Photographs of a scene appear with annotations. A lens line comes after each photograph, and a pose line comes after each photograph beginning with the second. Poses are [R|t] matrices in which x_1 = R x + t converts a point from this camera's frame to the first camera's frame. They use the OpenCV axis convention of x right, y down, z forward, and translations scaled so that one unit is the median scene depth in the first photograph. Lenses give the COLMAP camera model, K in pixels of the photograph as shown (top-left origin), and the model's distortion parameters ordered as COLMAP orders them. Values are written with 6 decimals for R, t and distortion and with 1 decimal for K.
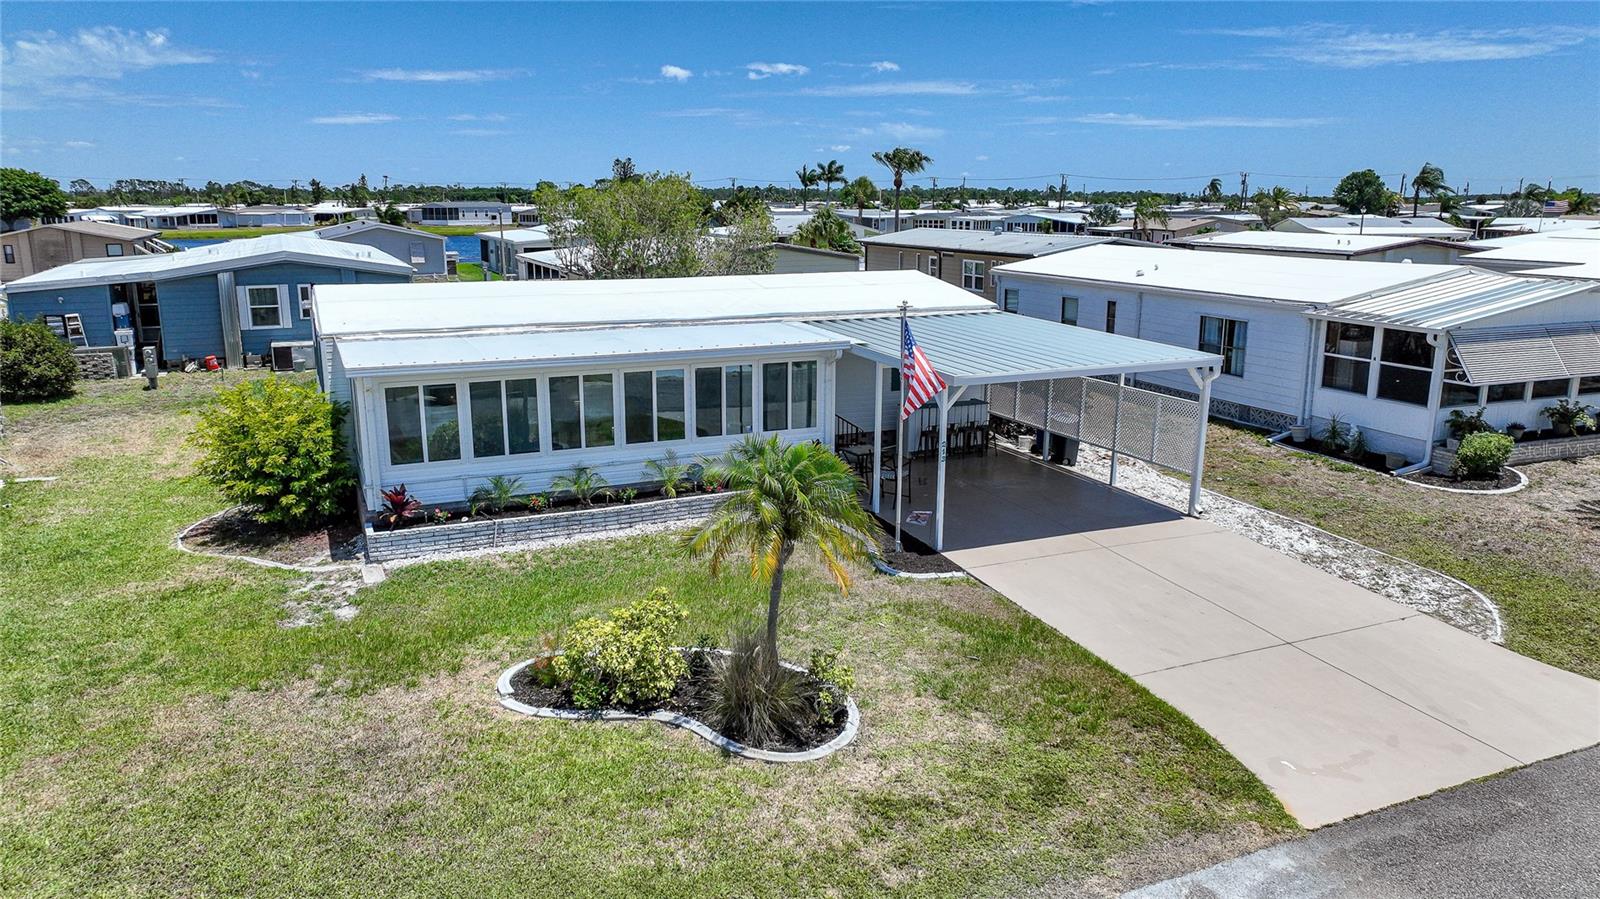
lens RADIAL K [[1120.0, 0, 800.0], [0, 1120.0, 449.5], [0, 0, 1]] dist [0.006845, -0.002267]
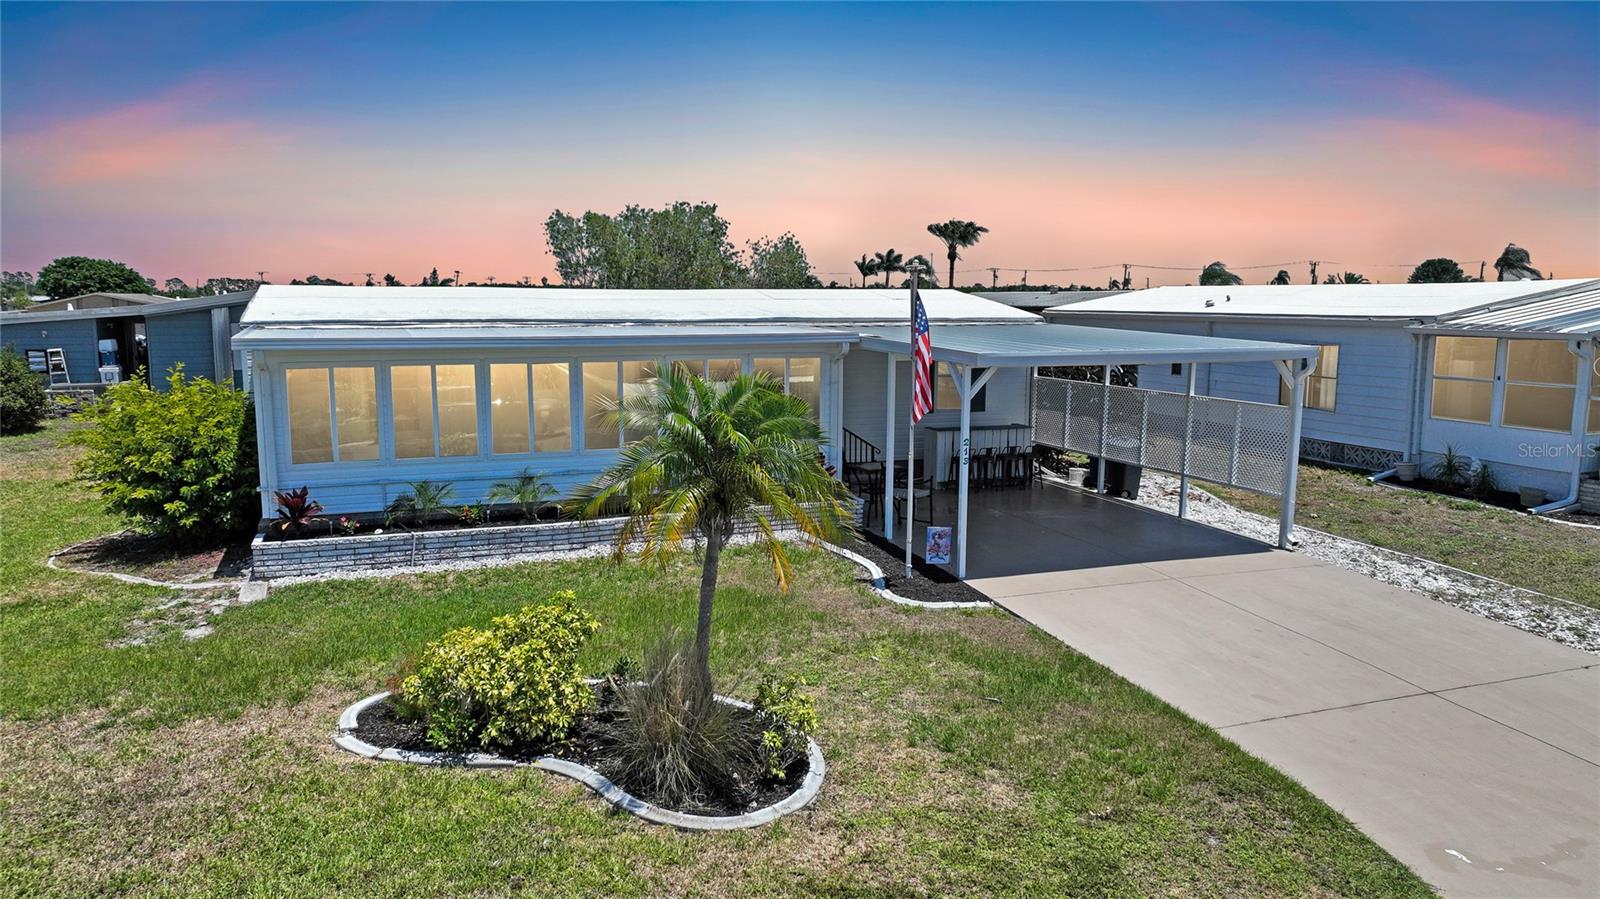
lens RADIAL K [[1121.0, 0, 800.0], [0, 1121.0, 449.5], [0, 0, 1]] dist [-0.004109, 0.020848]
pose [[0.998427, 0.007713, -0.055541, 0.057093], [-0.012472, 0.996229, -0.085859, 0.073578], [0.054669, 0.086416, 0.994758, 0.209550]]
